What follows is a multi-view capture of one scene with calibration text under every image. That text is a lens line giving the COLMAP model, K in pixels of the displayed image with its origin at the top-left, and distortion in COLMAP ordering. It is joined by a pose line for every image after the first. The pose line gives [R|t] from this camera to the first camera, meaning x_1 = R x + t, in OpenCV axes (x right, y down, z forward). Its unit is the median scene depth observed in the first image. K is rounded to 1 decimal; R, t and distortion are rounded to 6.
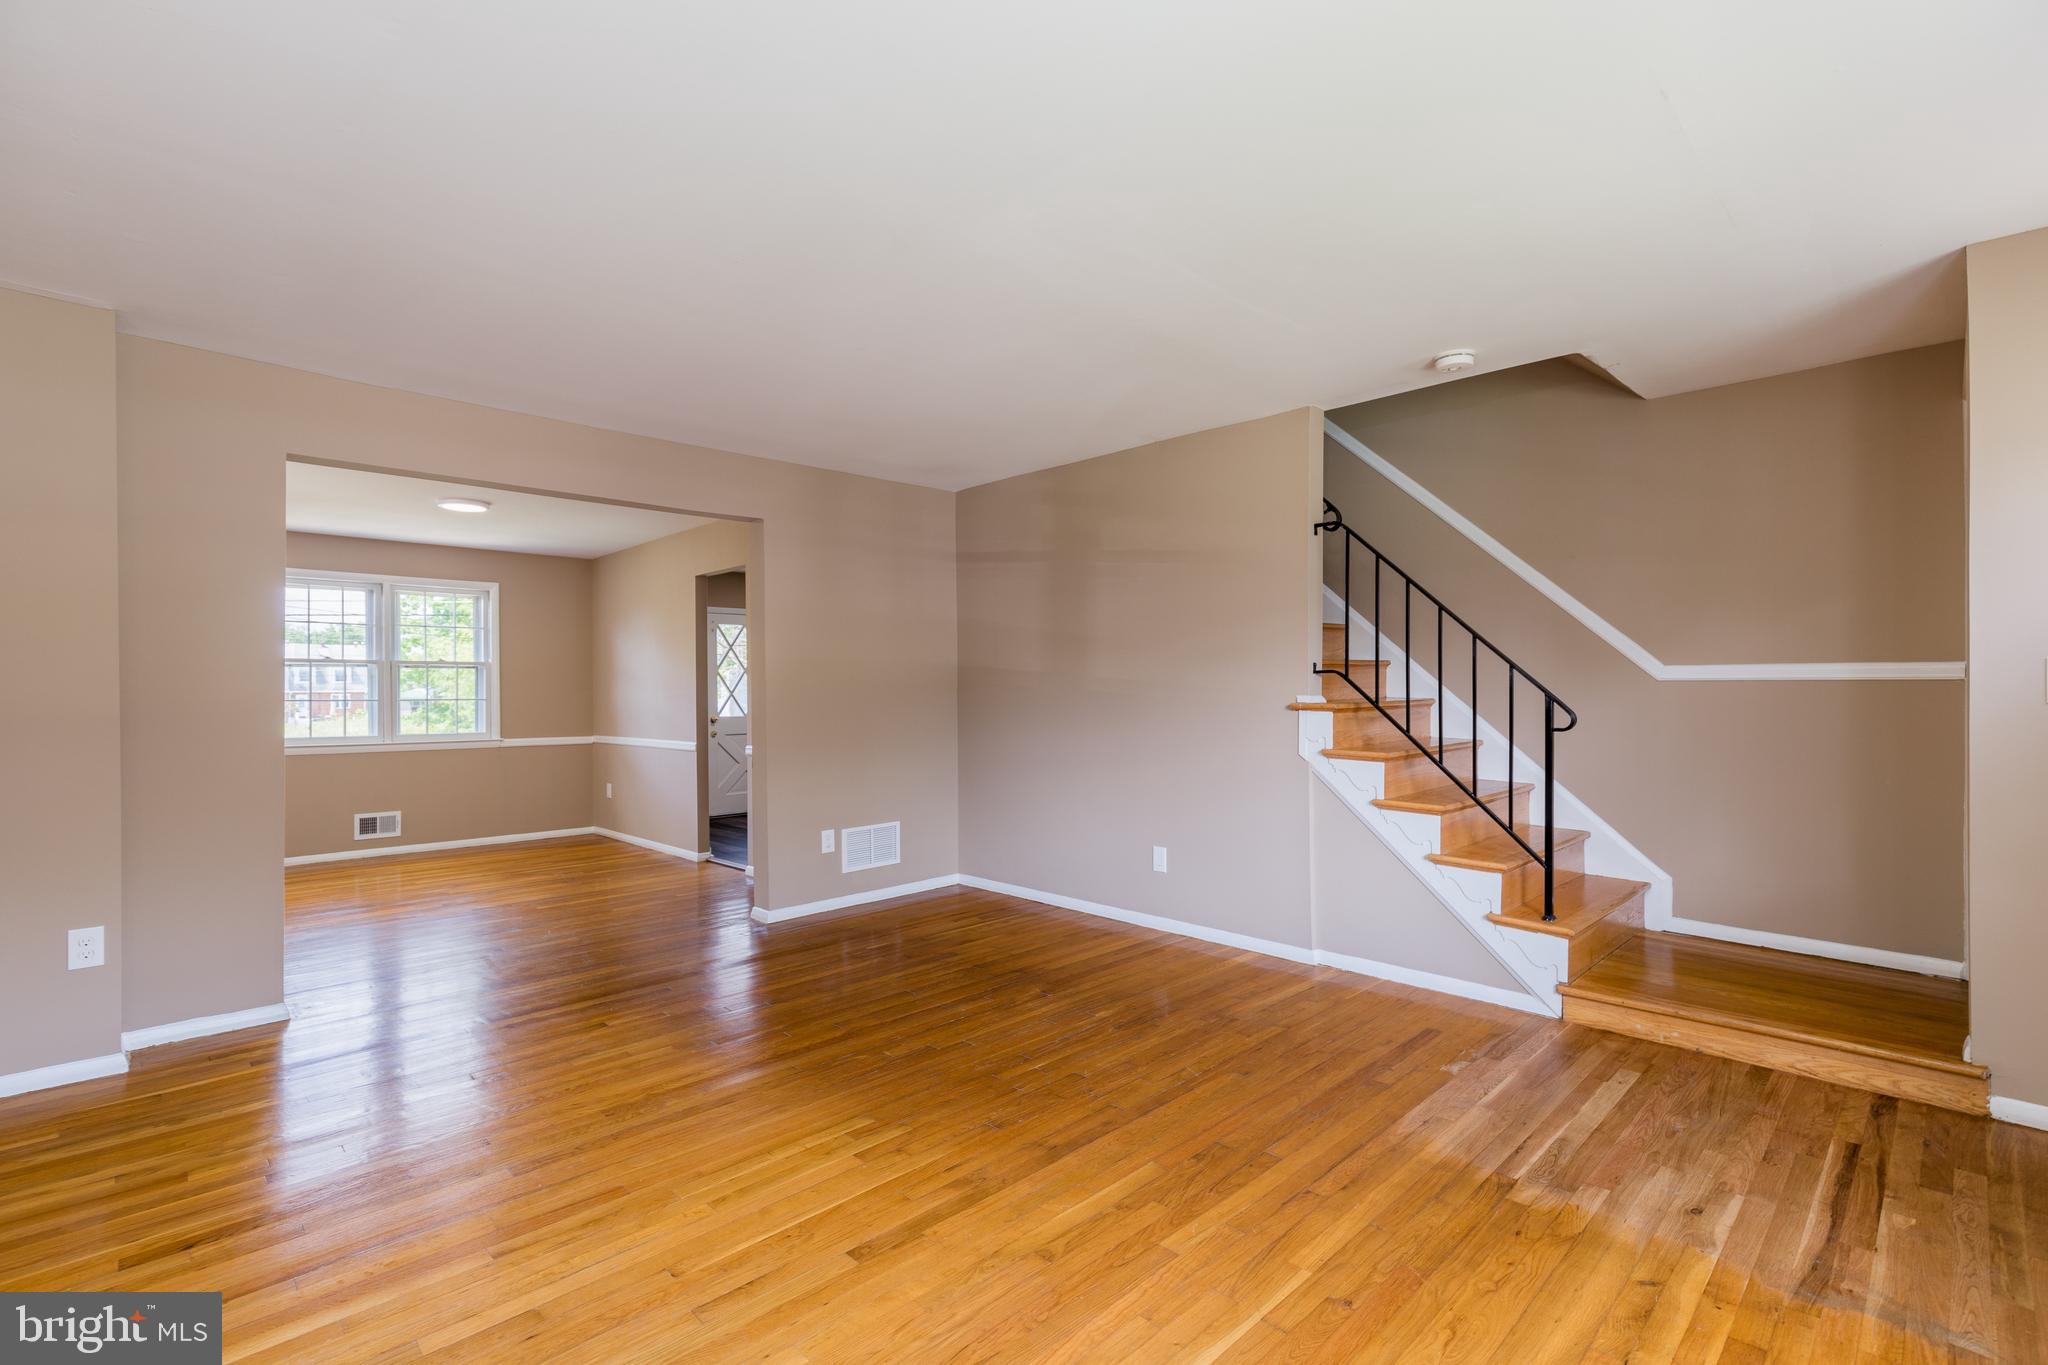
lens RADIAL K [[926.4, 0, 1031.3], [0, 926.4, 685.0], [0, 0, 1]] dist [0.011981, -0.001194]
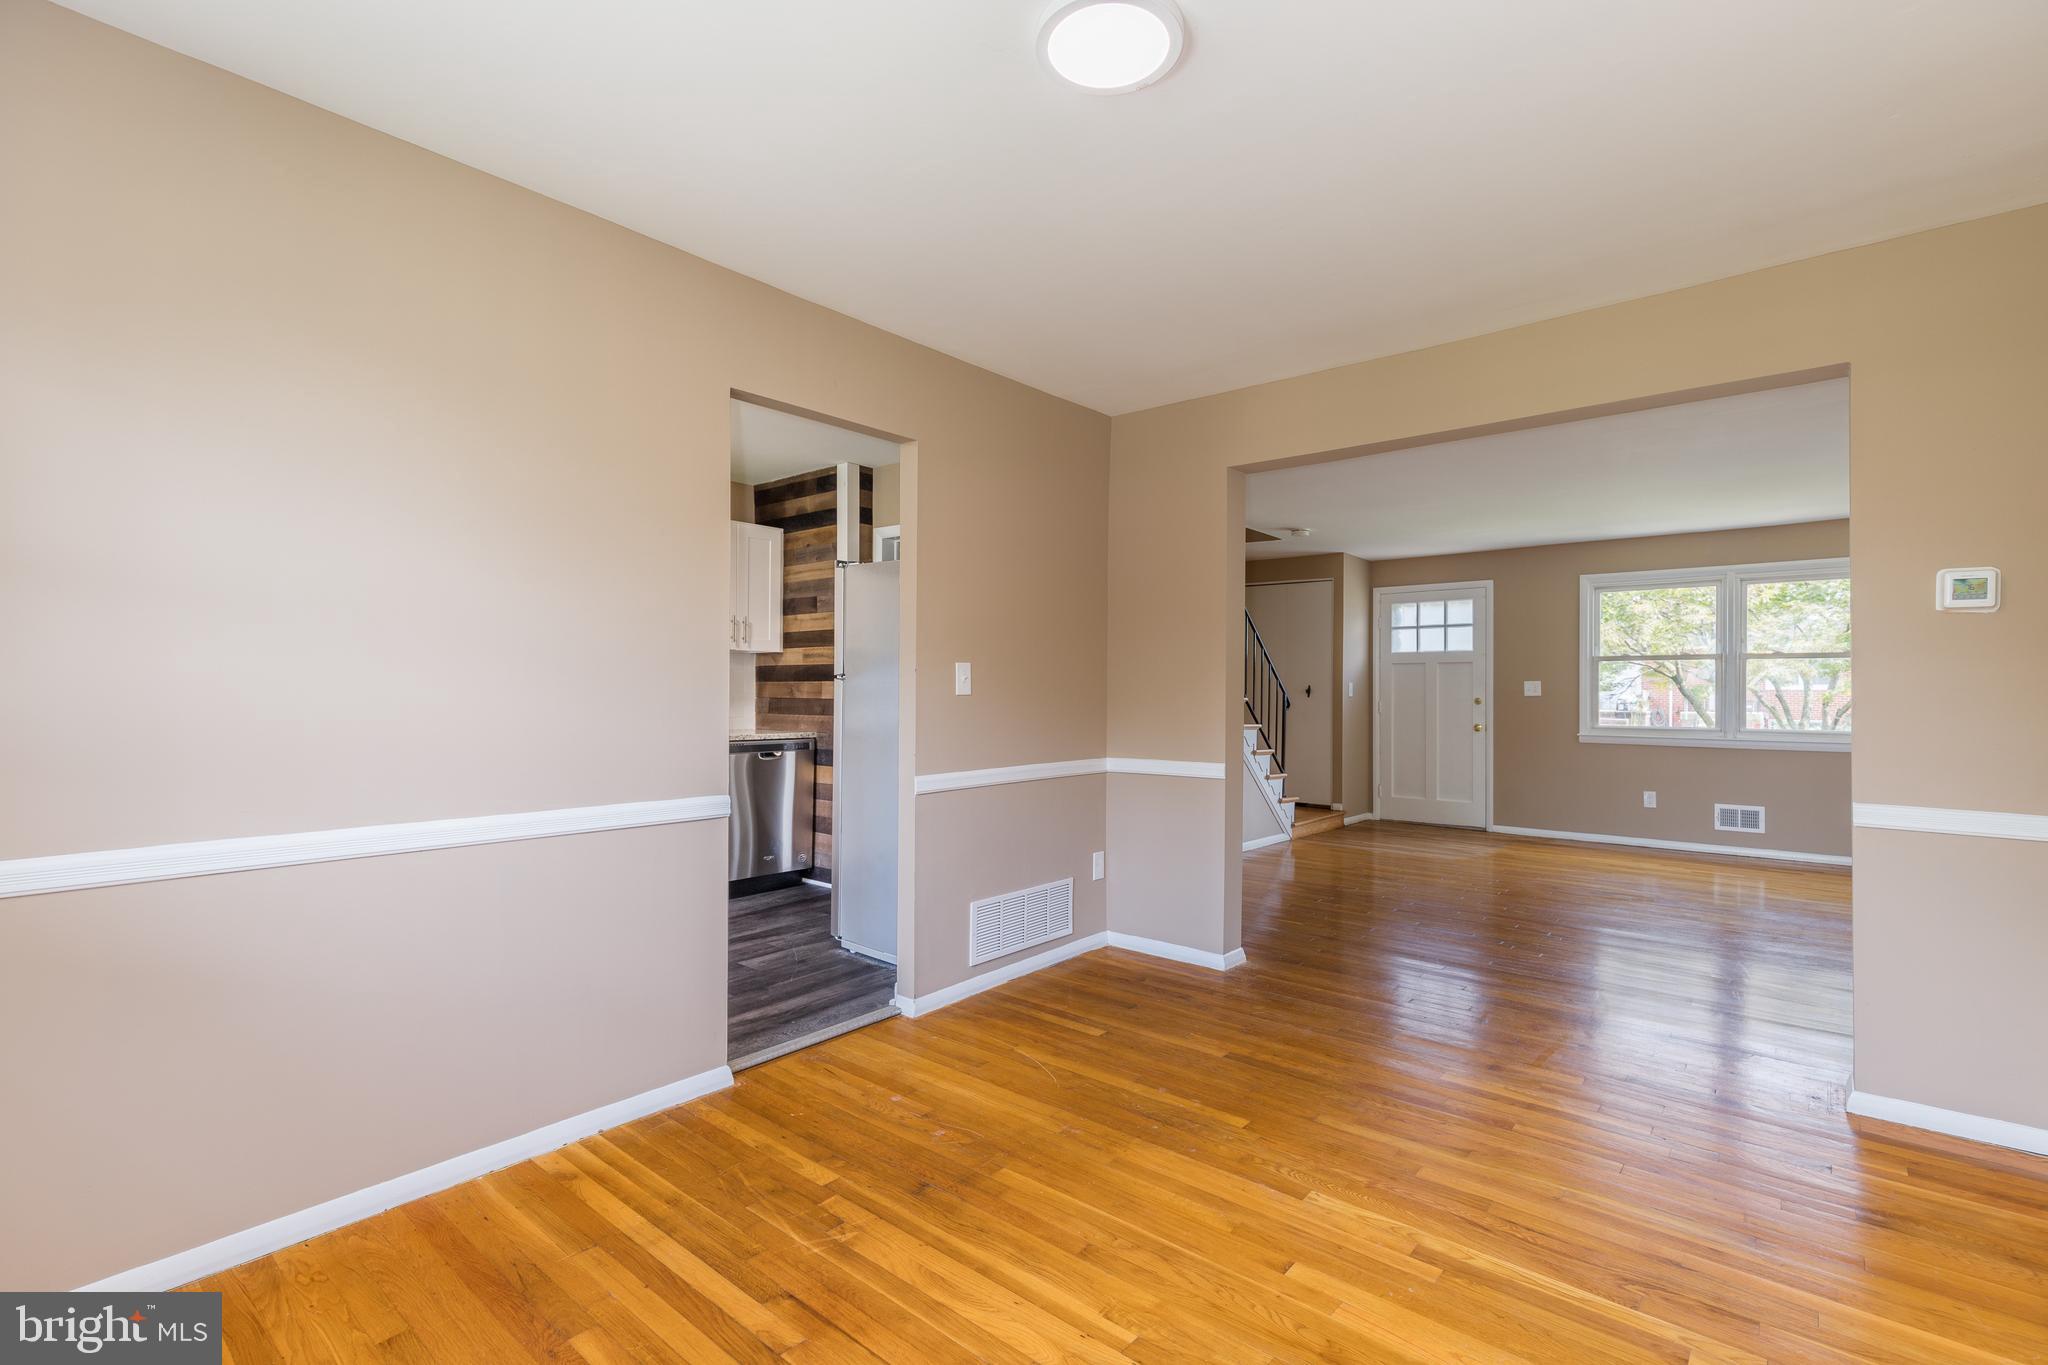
lens RADIAL K [[926.4, 0, 1032.8], [0, 926.4, 690.5], [0, 0, 1]] dist [0.011981, -0.001194]
pose [[-0.096322, 0.008893, 0.995310, -1.696091], [-0.014033, 0.999849, -0.010292, 0.038044], [-0.995251, -0.014959, -0.096183, 1.974362]]
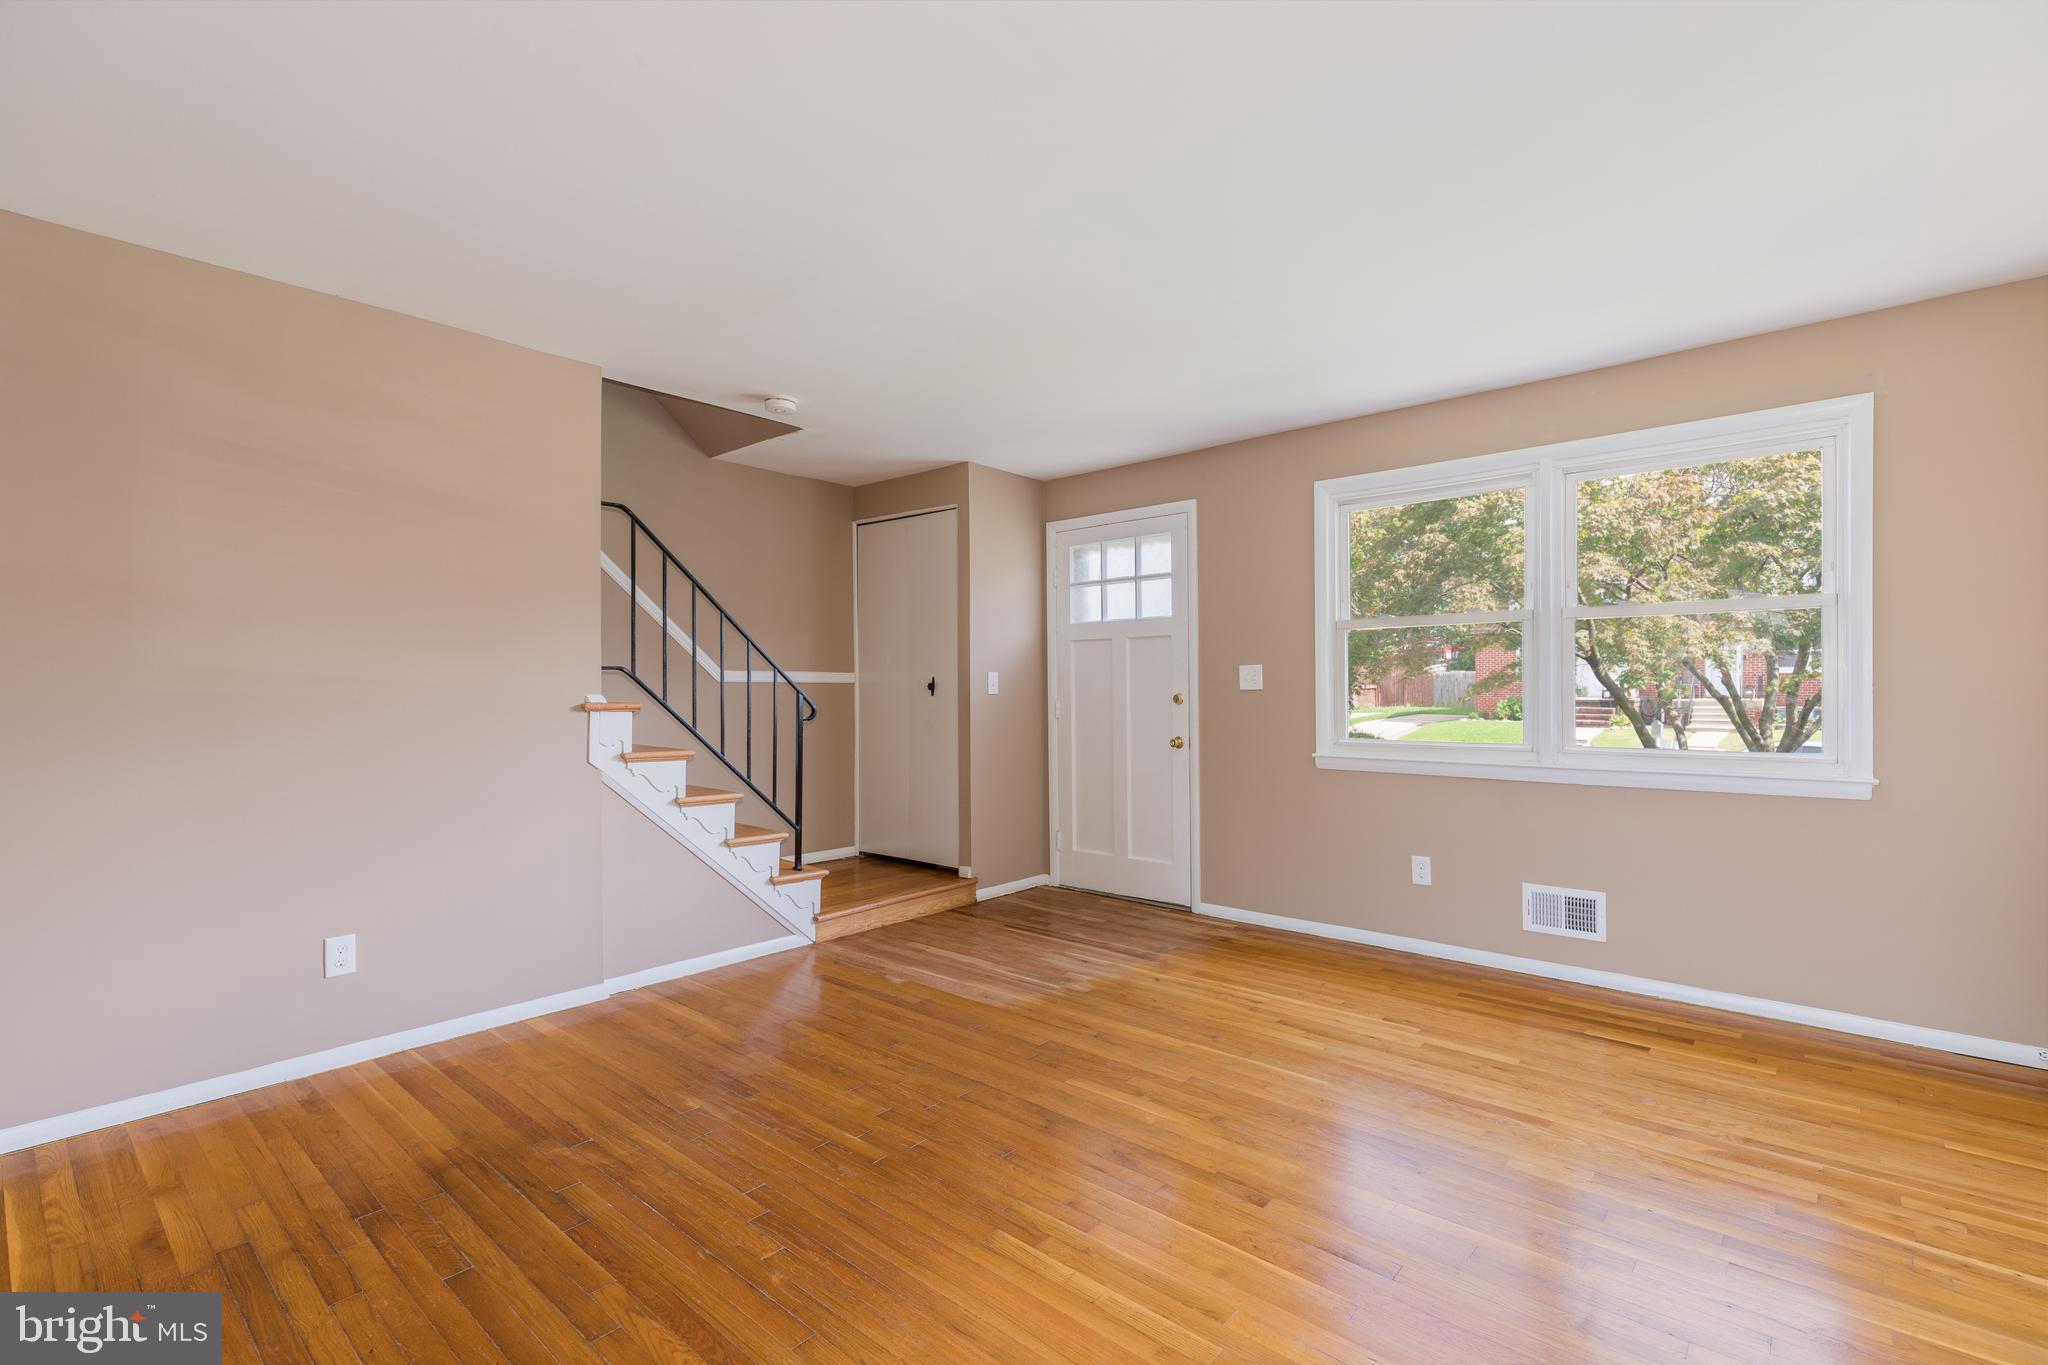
lens RADIAL K [[926.4, 0, 1029.6], [0, 926.4, 688.6], [0, 0, 1]] dist [0.011981, -0.001194]
pose [[-0.075337, 0.004516, 0.997148, -0.796236], [-0.000108, 0.999990, -0.004537, 0.012817], [-0.997158, -0.000450, -0.075336, 0.862359]]
